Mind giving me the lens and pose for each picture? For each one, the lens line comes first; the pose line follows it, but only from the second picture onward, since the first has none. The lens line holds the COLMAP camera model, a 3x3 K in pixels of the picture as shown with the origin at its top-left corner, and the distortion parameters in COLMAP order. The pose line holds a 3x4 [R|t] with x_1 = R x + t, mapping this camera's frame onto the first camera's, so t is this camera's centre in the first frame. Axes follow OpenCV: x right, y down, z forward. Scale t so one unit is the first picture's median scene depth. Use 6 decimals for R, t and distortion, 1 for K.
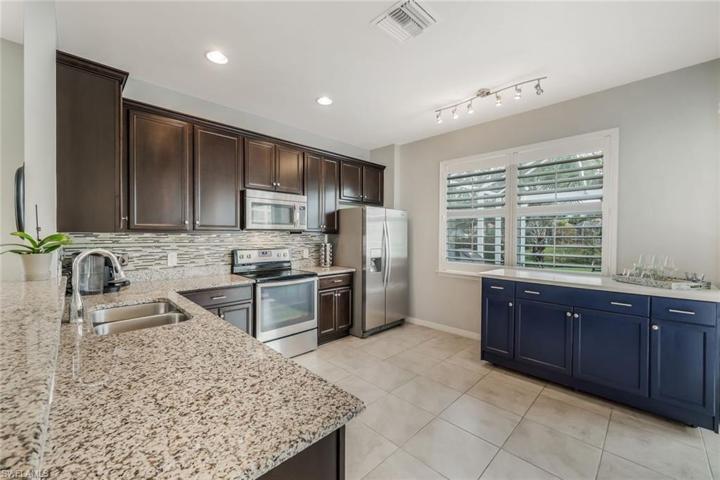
lens RADIAL K [[288.6, 0, 356.6], [0, 288.6, 238.1], [0, 0, 1]] dist [0.002211, -0.000136]
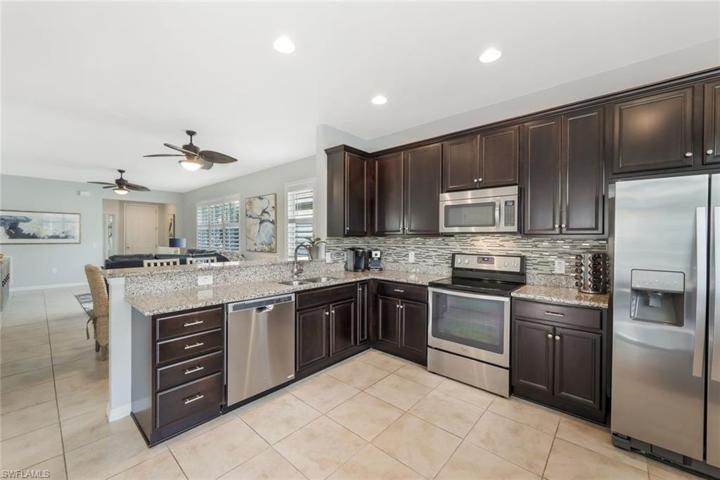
lens RADIAL K [[288.6, 0, 356.6], [0, 288.6, 238.1], [0, 0, 1]] dist [0.002211, -0.000136]
pose [[0.059502, -0.004130, -0.998220, 0.577667], [-0.018675, 0.999812, -0.005250, -0.001346], [0.998053, 0.018955, 0.059414, 0.602818]]
